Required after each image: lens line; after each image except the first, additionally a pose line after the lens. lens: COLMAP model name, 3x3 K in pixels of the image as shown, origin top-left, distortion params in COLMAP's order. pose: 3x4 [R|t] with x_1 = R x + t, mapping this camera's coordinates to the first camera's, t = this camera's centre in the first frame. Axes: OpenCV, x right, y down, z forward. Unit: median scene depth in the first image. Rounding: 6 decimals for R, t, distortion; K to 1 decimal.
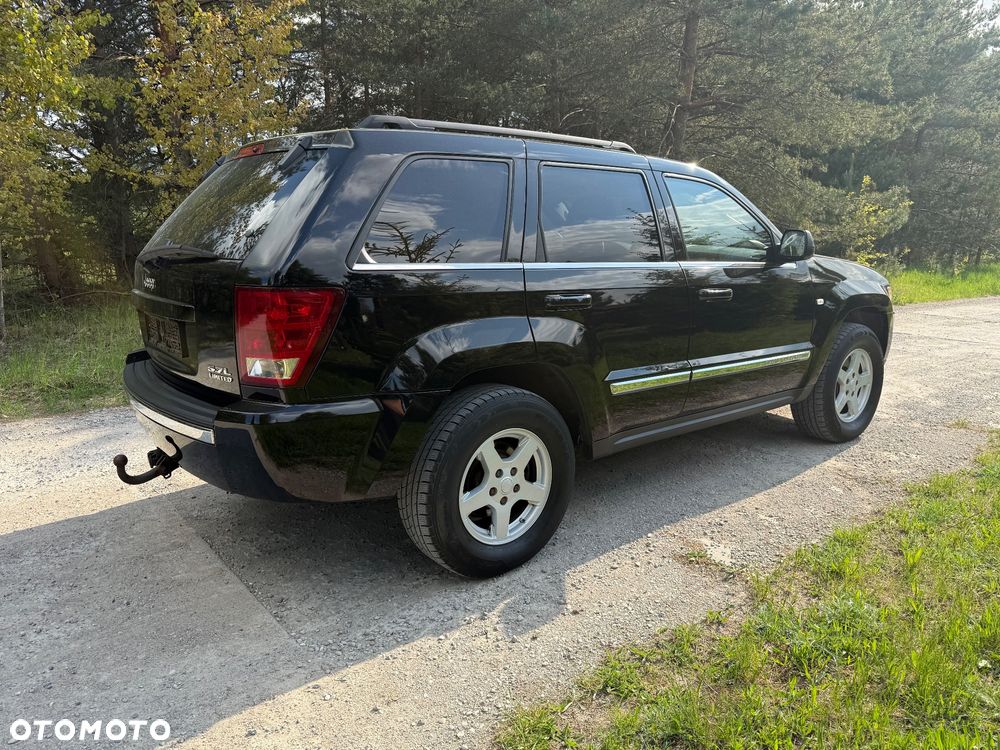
lens RADIAL K [[737.2, 0, 501.6], [0, 737.2, 369.6], [0, 0, 1]] dist [0.015888, -0.025295]
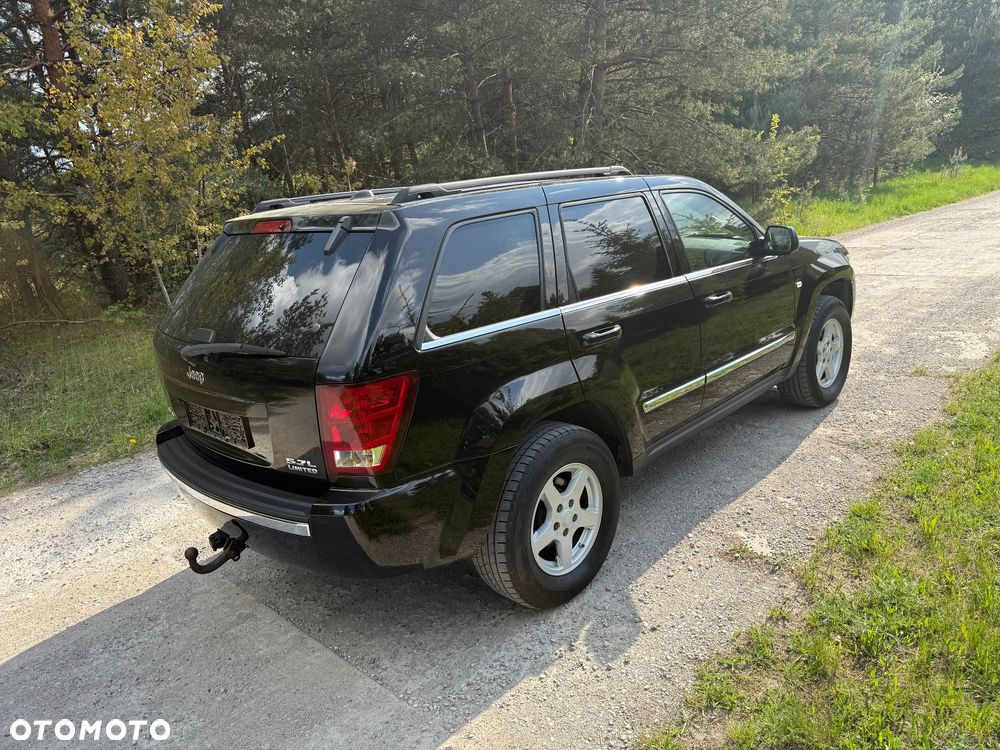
lens RADIAL K [[740.6, 0, 504.6], [0, 740.6, 370.6], [0, 0, 1]] dist [0.002038, -0.006181]
pose [[0.986221, -0.130230, 0.102023, -0.156324], [0.123611, 0.989947, 0.068736, -0.130767], [-0.109949, -0.055177, 0.992404, -0.029903]]
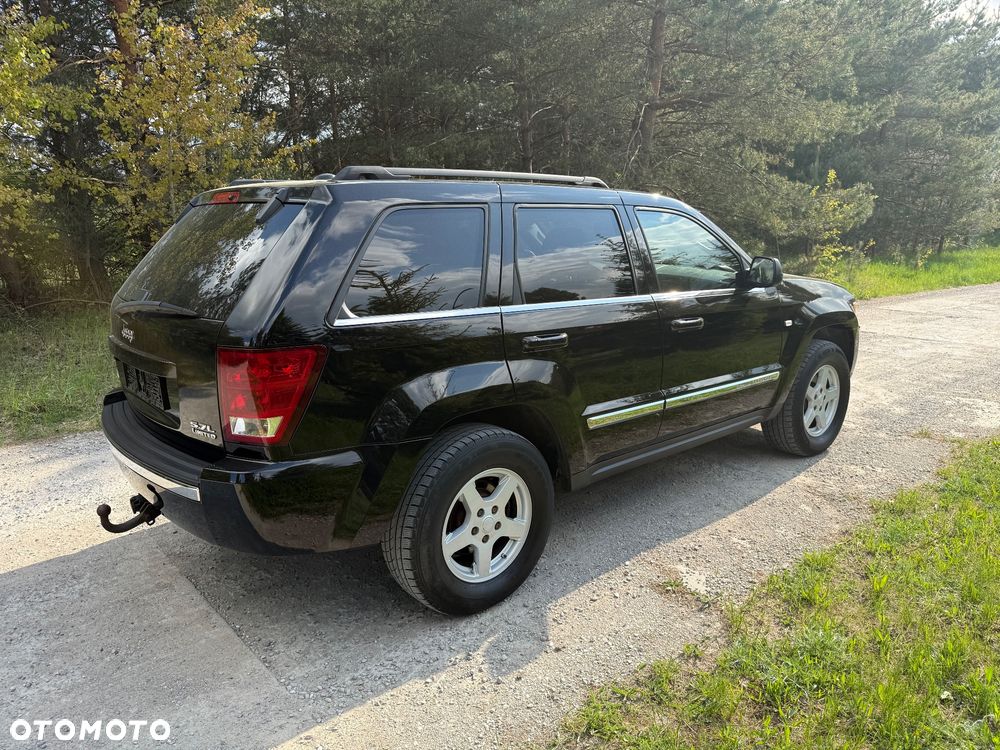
lens RADIAL K [[738.8, 0, 496.2], [0, 738.8, 375.2], [0, 0, 1]] dist [0.009177, -0.016025]
pose [[0.999340, -0.018856, 0.031058, -0.009279], [0.018143, 0.999569, 0.023089, -0.069897], [-0.031480, -0.022510, 0.999251, -0.017864]]
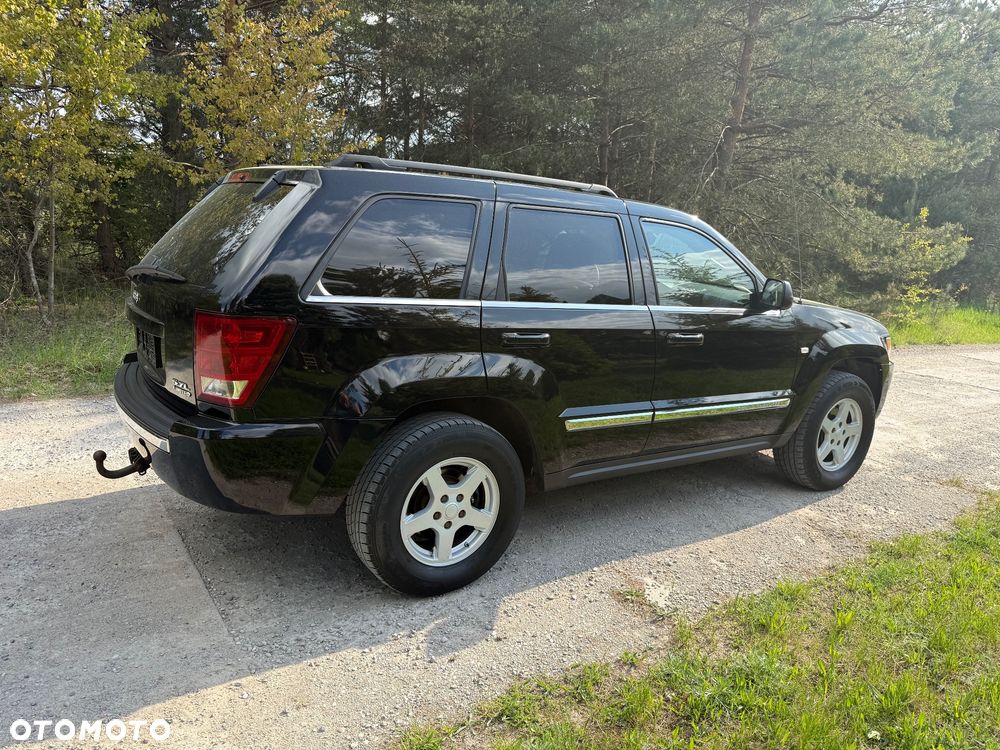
lens RADIAL K [[738.8, 0, 496.2], [0, 738.8, 375.2], [0, 0, 1]] dist [0.009177, -0.016025]
pose [[0.994174, 0.078830, -0.073513, 0.127663], [-0.078336, 0.996881, 0.009590, -0.048503], [0.074039, -0.003775, 0.997248, -0.040816]]
